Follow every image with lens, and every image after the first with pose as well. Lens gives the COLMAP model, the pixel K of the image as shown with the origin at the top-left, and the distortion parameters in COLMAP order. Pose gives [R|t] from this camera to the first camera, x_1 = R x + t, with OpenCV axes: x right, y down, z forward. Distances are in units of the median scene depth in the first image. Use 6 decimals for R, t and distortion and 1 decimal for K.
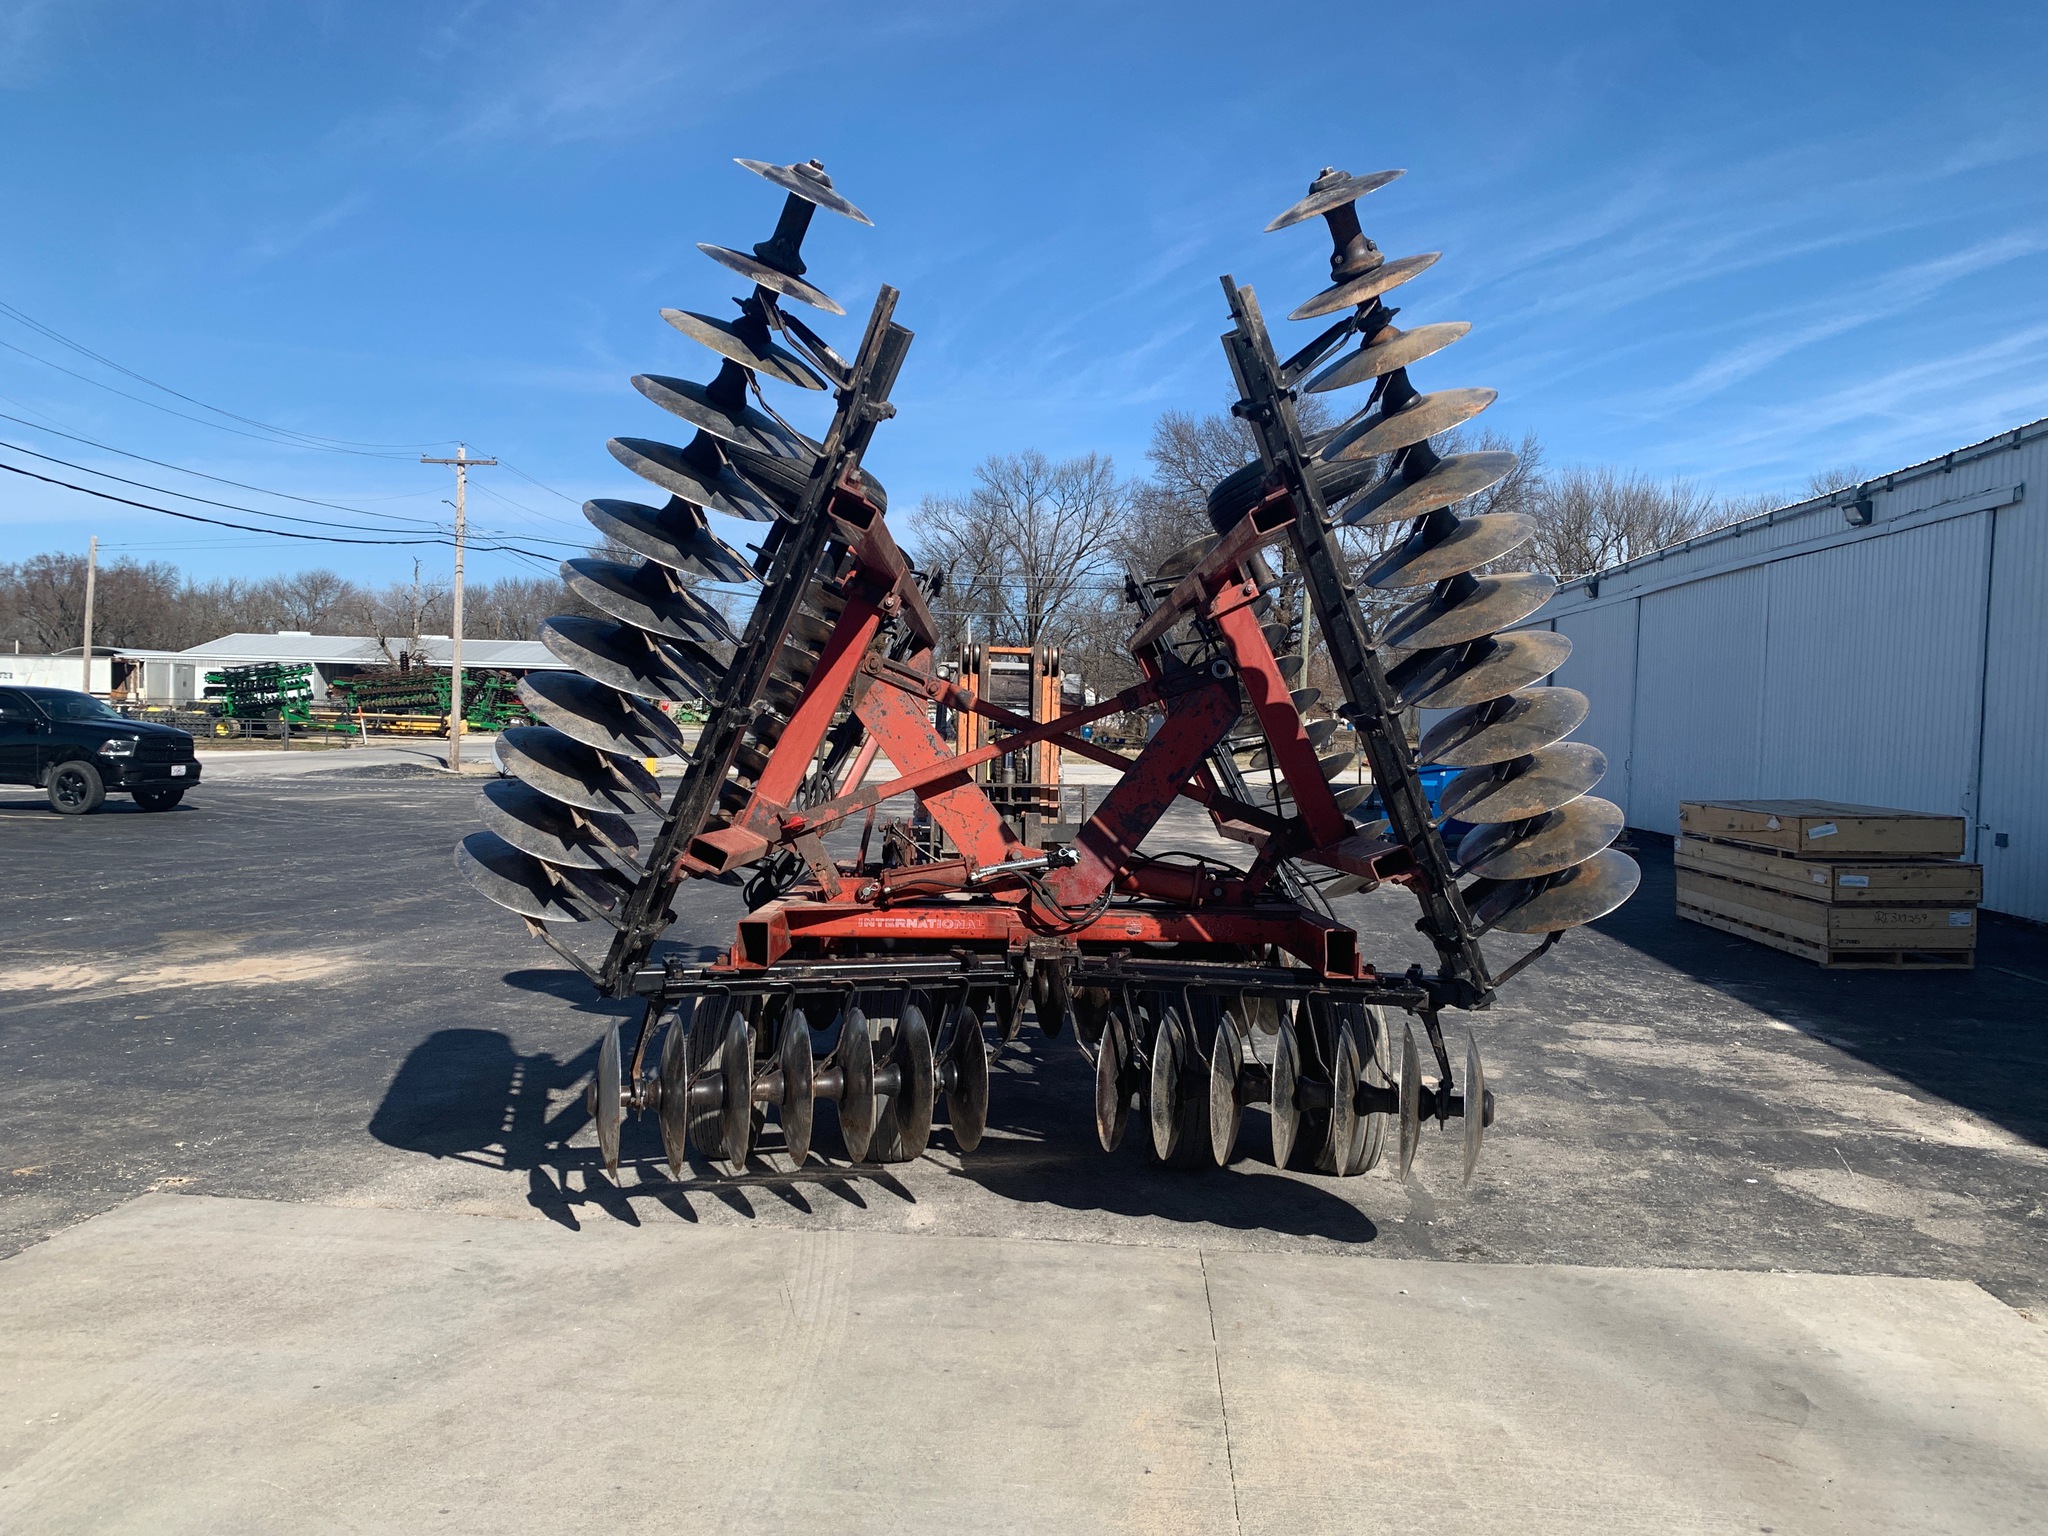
lens RADIAL K [[1559.9, 0, 1028.6], [0, 1559.9, 774.0], [0, 0, 1]] dist [0.021317, -0.016607]
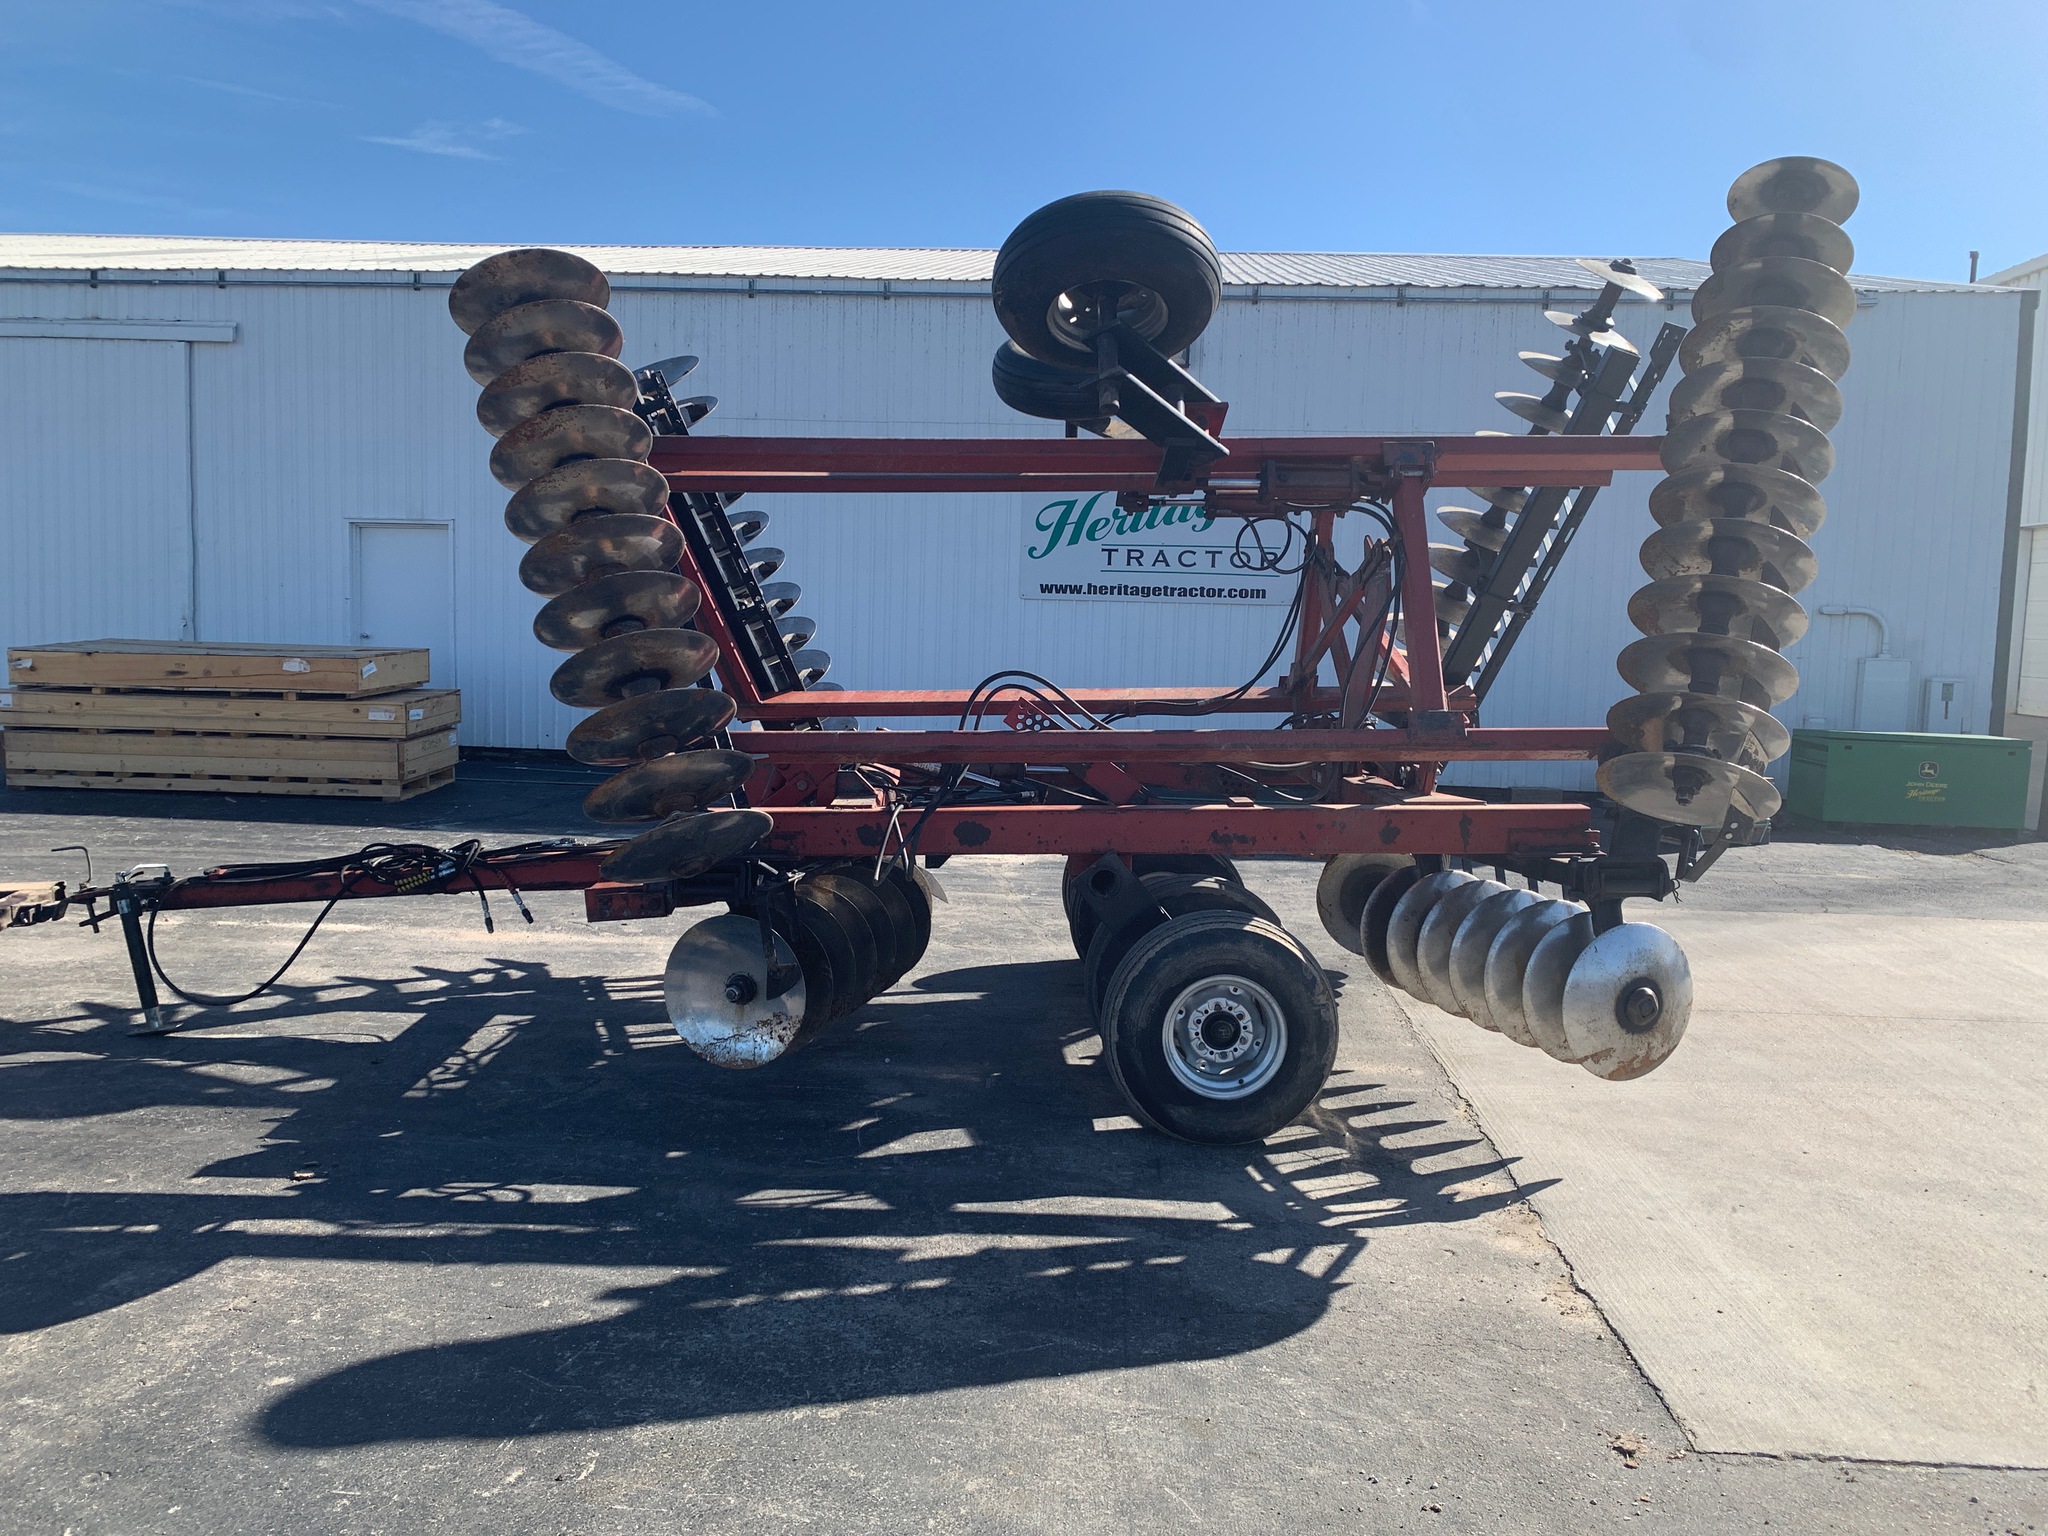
lens RADIAL K [[1559.9, 0, 1009.5], [0, 1559.9, 765.6], [0, 0, 1]] dist [0.021317, -0.016607]
pose [[-0.001205, -0.128909, 0.991656, -0.520839], [0.007815, 0.991625, 0.128915, -0.031247], [-0.999969, 0.007905, -0.000187, 0.589533]]
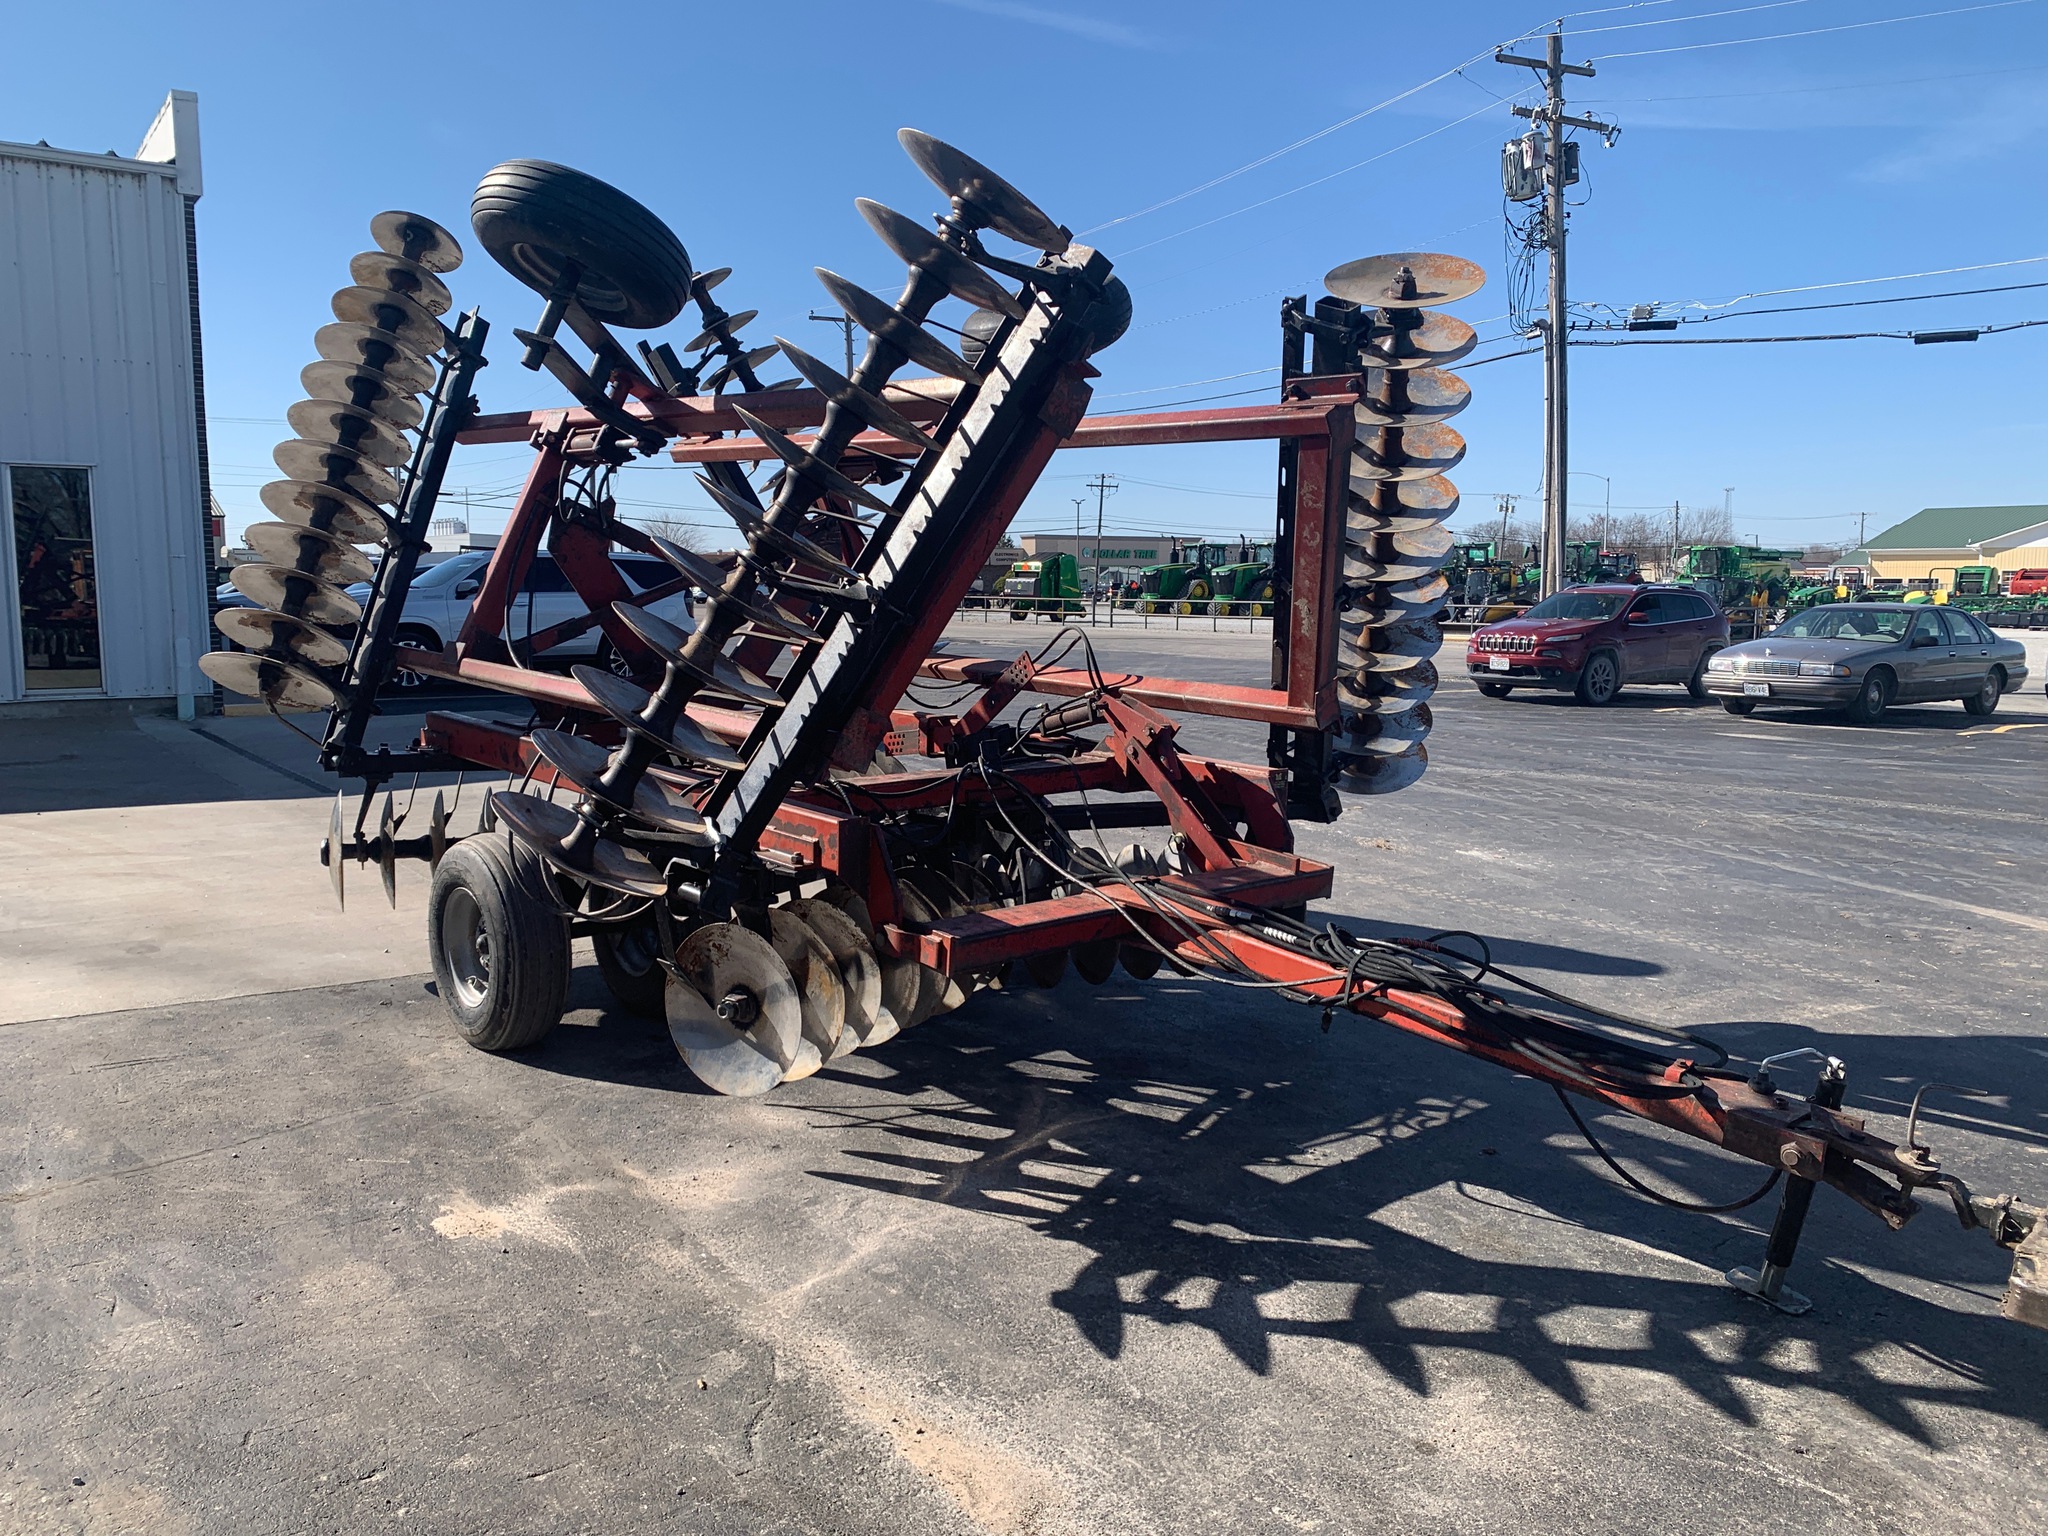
lens RADIAL K [[1559.9, 0, 1015.3], [0, 1559.9, 754.9], [0, 0, 1]] dist [0.021317, -0.016607]
pose [[-0.766235, 0.045025, -0.640981, 0.293208], [-0.046223, 0.991095, 0.124874, -0.023528], [0.640896, 0.125311, -0.757330, 0.998910]]
